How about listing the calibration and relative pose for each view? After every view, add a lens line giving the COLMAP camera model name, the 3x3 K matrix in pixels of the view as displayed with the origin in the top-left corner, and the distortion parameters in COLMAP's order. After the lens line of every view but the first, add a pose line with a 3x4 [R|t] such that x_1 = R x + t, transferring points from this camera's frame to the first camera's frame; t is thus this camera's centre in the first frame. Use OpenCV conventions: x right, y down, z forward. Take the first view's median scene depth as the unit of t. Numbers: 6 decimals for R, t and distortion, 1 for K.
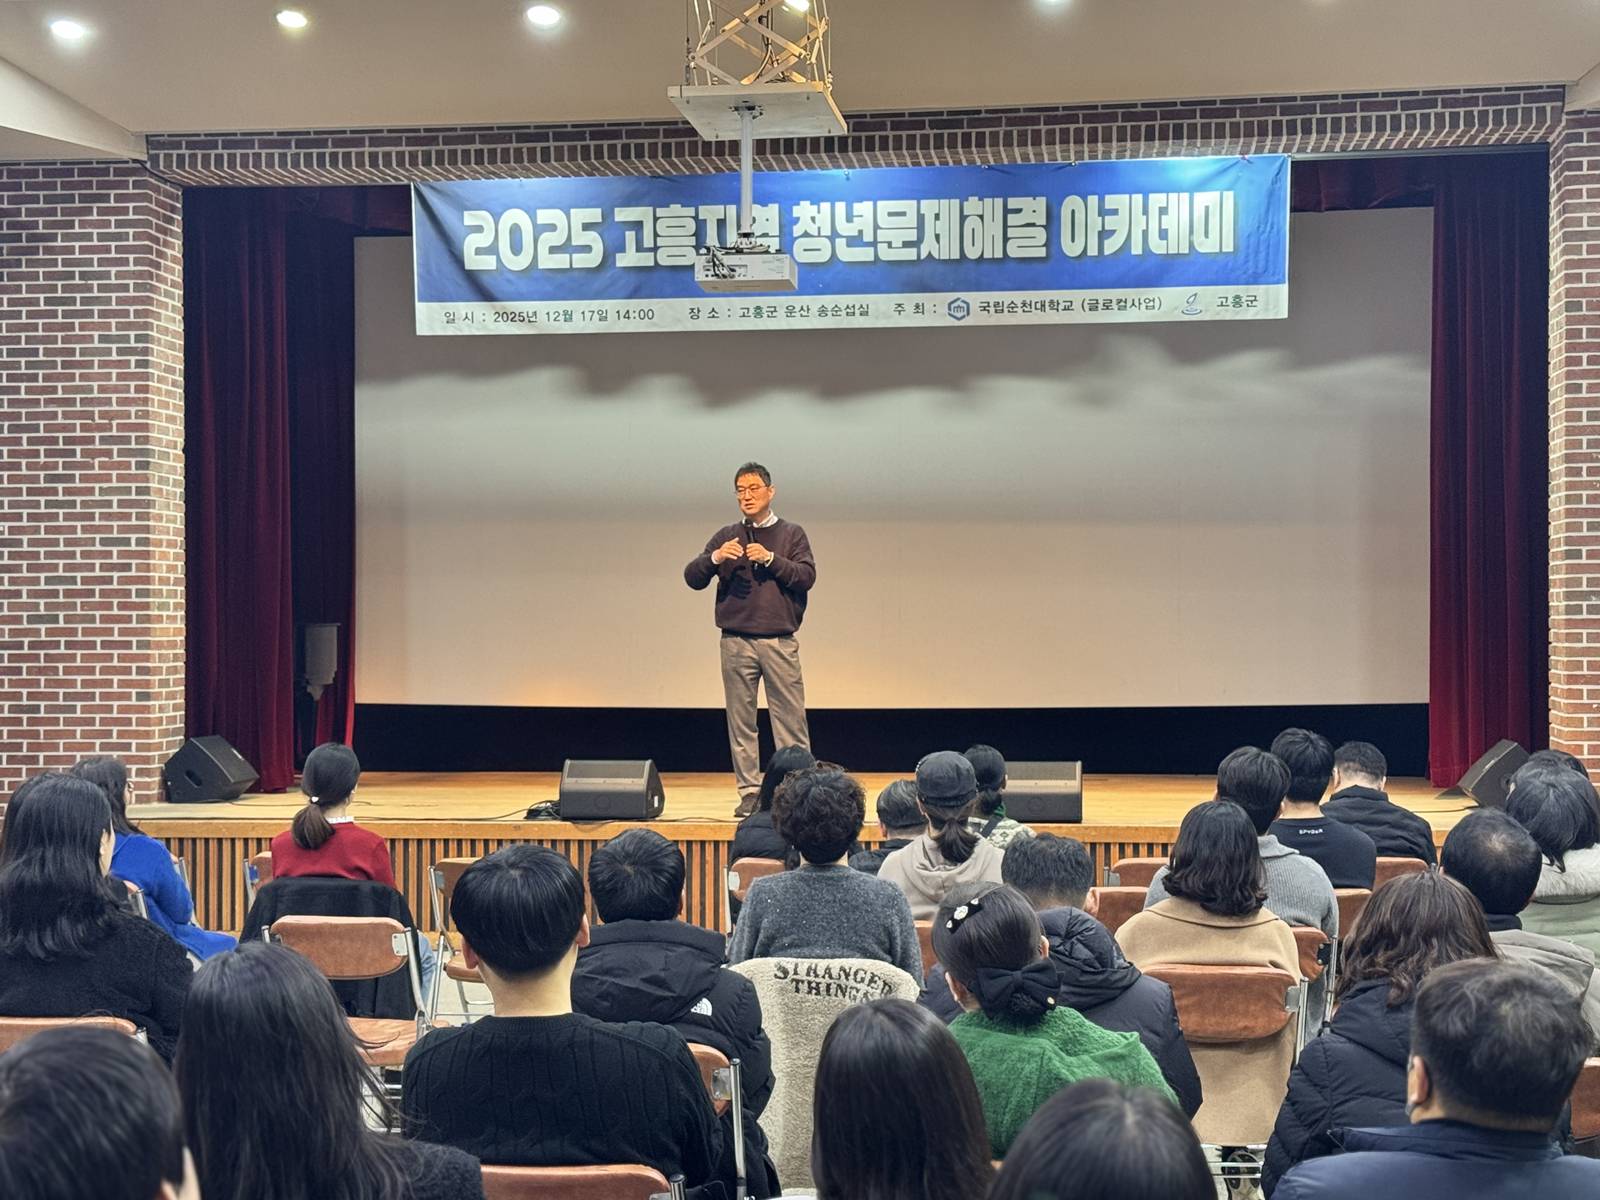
lens RADIAL K [[2425.6, 0, 801.2], [0, 2425.6, 589.0], [0, 0, 1]] dist [0.299601, 0.000000]
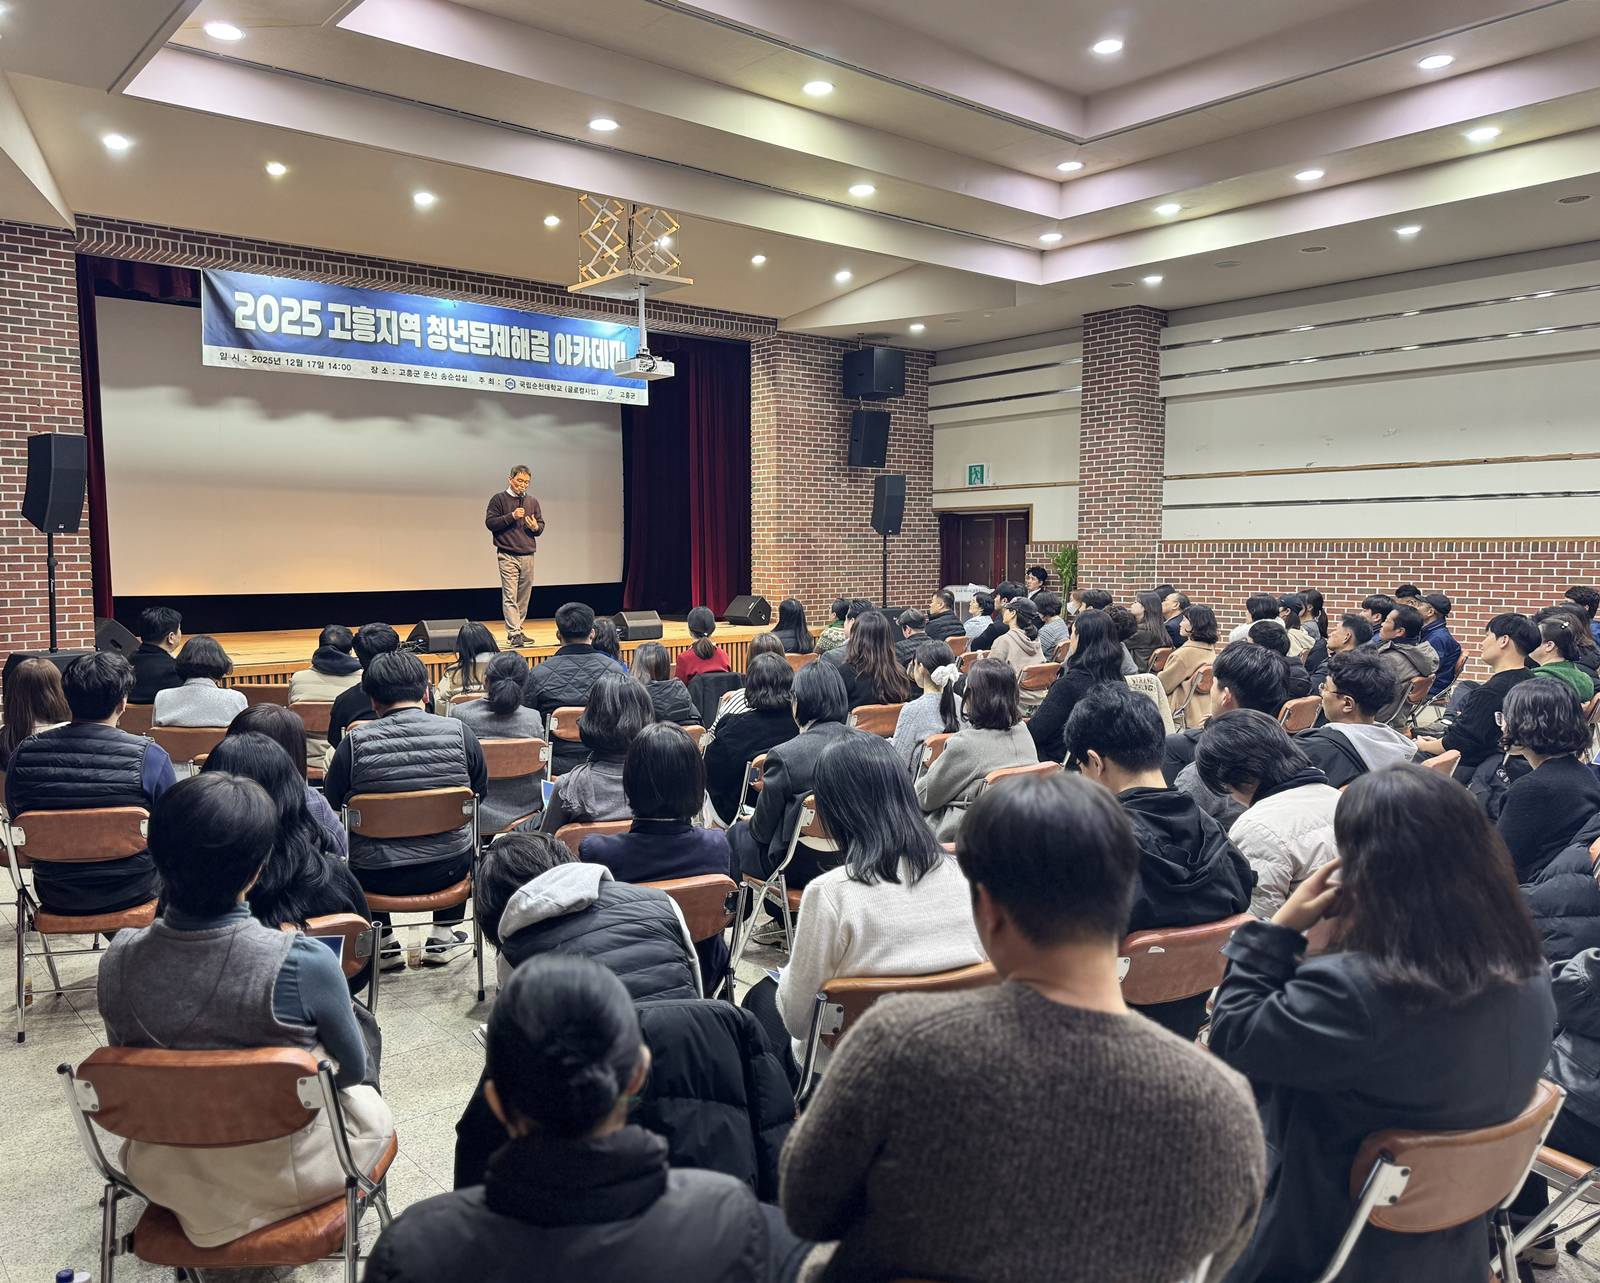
lens RADIAL K [[1210.7, 0, 798.0], [0, 1210.7, 658.1], [0, 0, 1]] dist [0.008478, 0.001805]
pose [[0.661965, -0.067089, 0.746526, -0.515418], [-0.010092, 0.995098, 0.098377, 0.005463], [-0.749466, -0.072657, 0.658043, 0.175378]]
